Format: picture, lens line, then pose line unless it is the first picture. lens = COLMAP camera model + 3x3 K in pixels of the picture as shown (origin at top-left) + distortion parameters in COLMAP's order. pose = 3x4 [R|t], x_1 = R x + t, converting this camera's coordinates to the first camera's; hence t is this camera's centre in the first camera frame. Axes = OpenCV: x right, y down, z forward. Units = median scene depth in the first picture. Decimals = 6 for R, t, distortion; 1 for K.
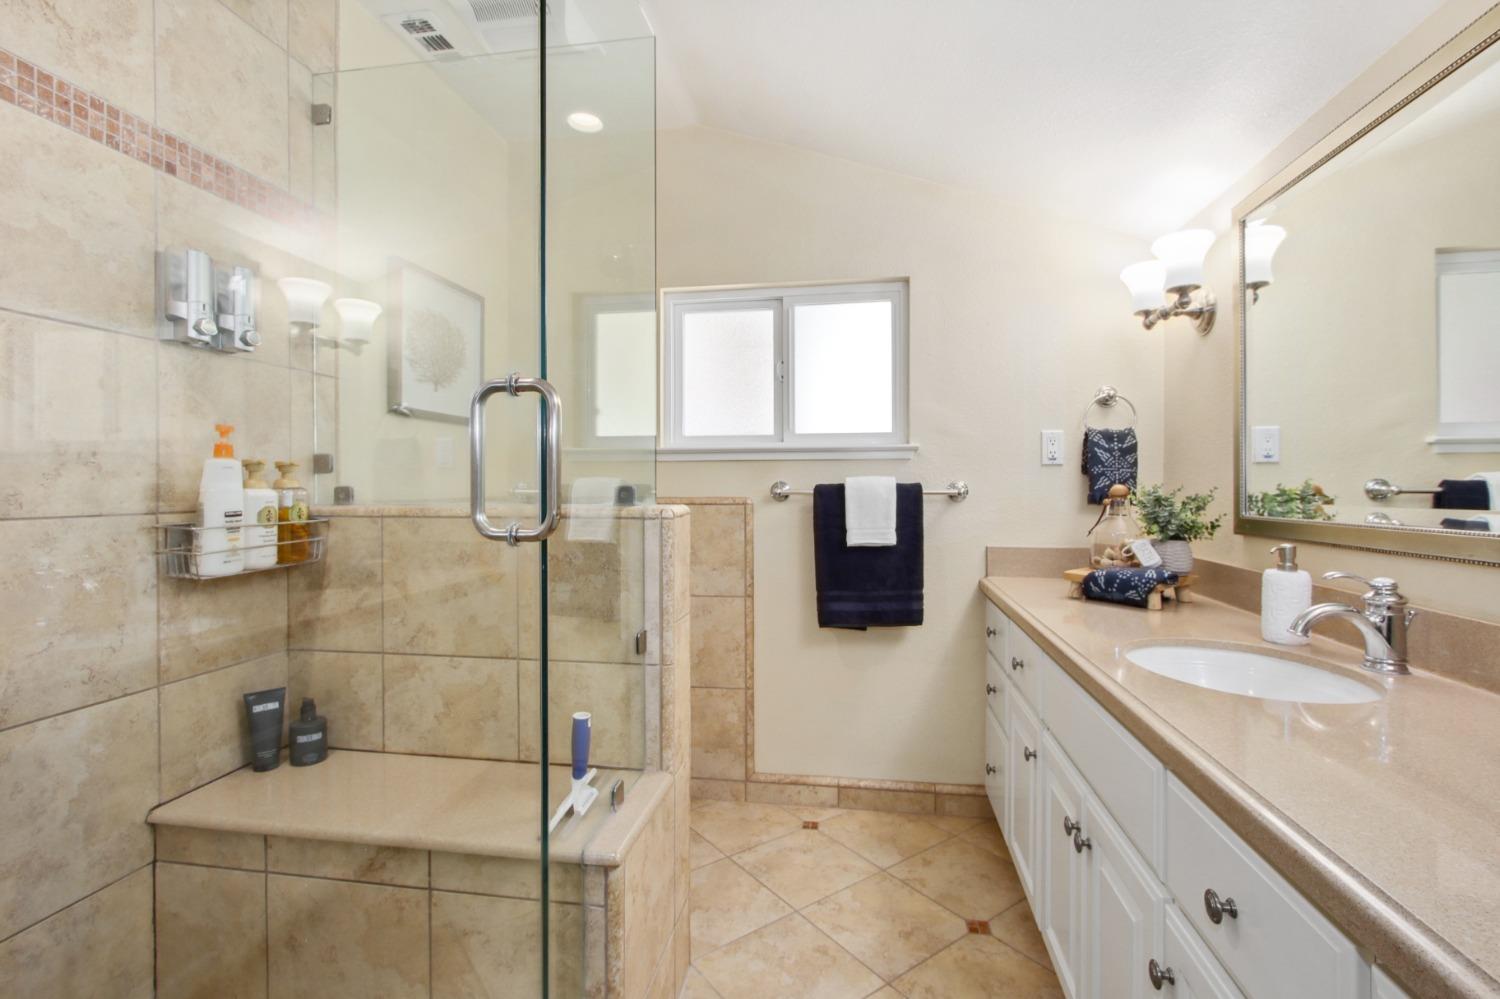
lens RADIAL K [[697.3, 0, 745.5], [0, 697.3, 494.8], [0, 0, 1]] dist [-0.004478, 0.003530]
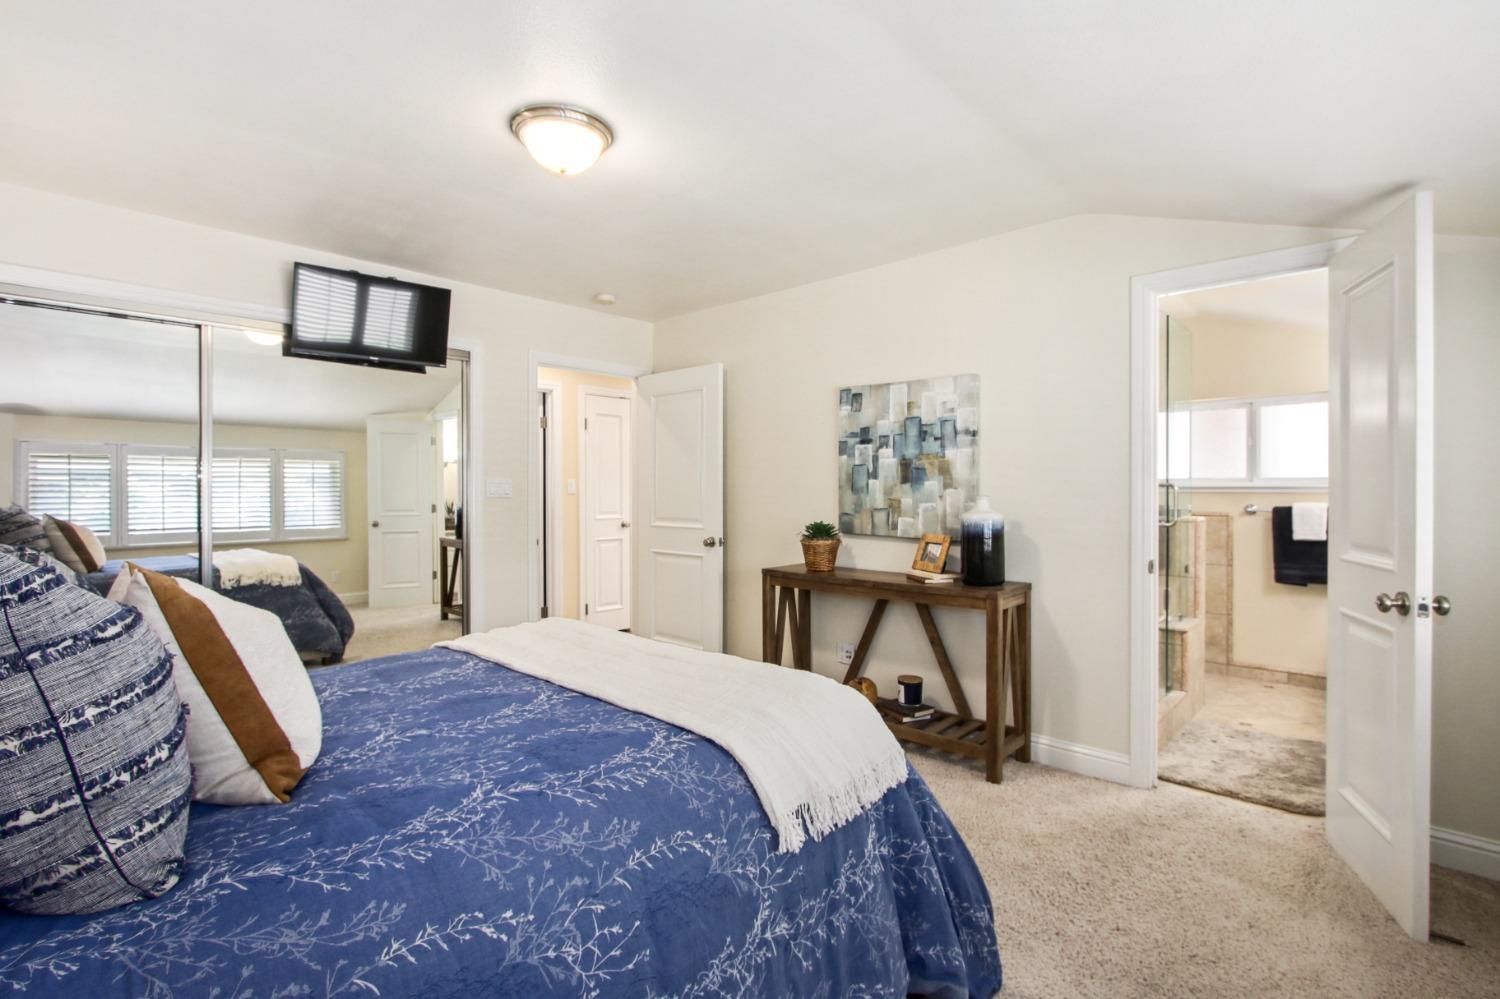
lens RADIAL K [[697.3, 0, 759.3], [0, 697.3, 493.4], [0, 0, 1]] dist [-0.004478, 0.003530]
pose [[0.844979, 0.004846, -0.534777, -0.071699], [-0.008362, 0.999956, -0.004151, -0.033470], [0.534734, 0.007979, 0.844983, -1.422766]]
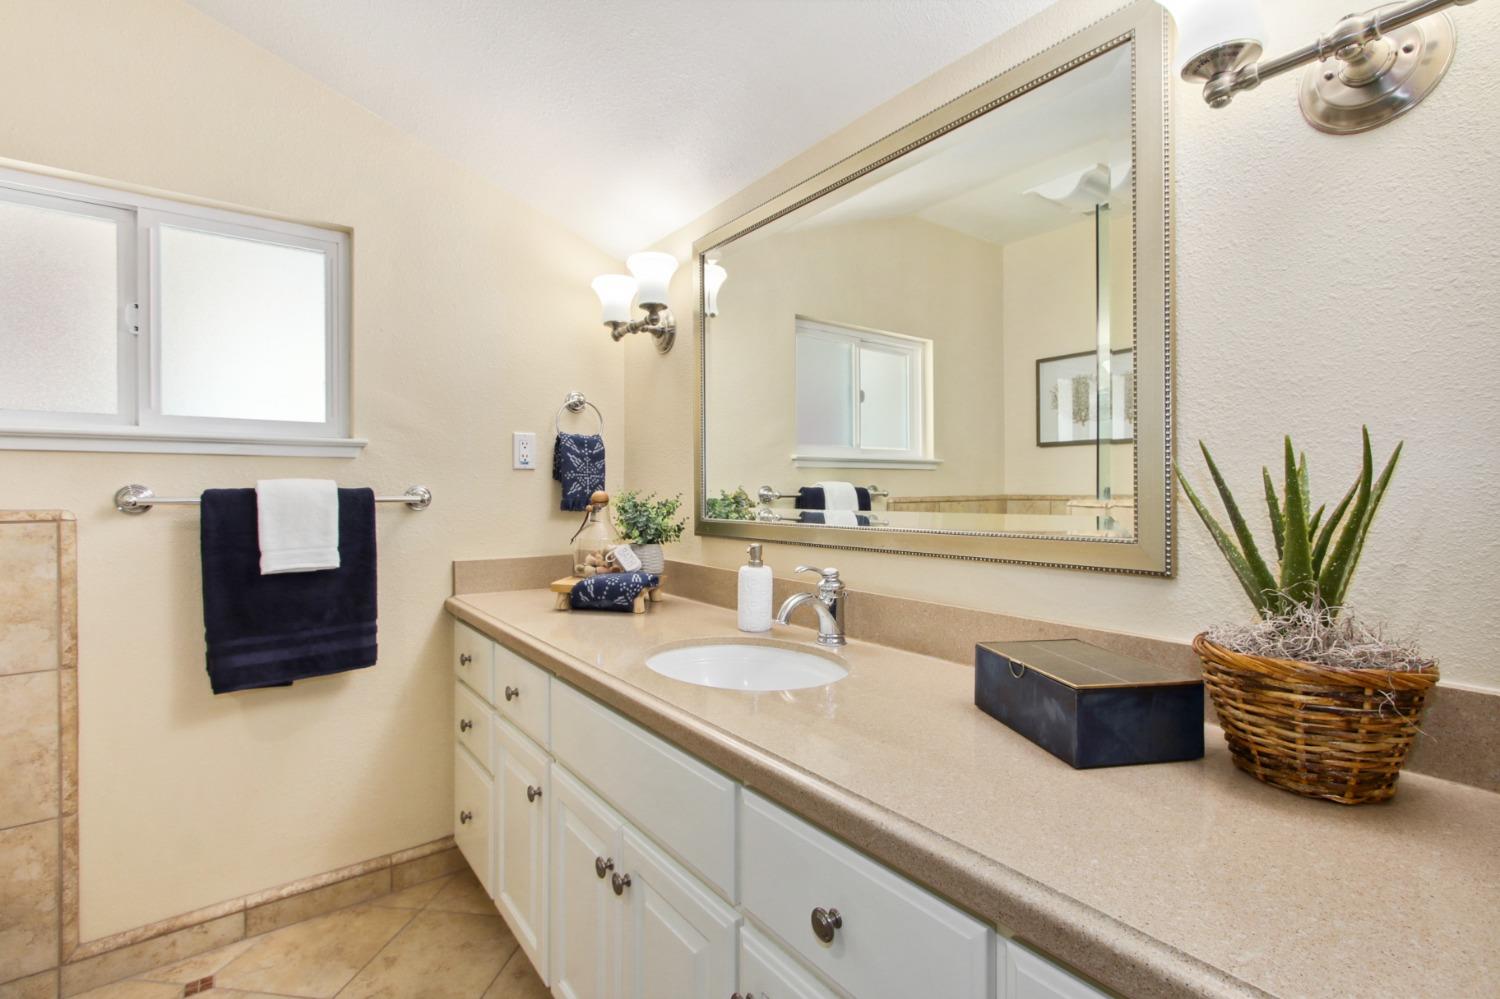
lens RADIAL K [[697.3, 0, 760.3], [0, 697.3, 493.4], [0, 0, 1]] dist [-0.004478, 0.003530]
pose [[0.679371, -0.002397, 0.733791, -0.035163], [0.007490, 0.999965, -0.003668, -0.004509], [-0.733756, 0.007988, 0.679366, 0.130115]]
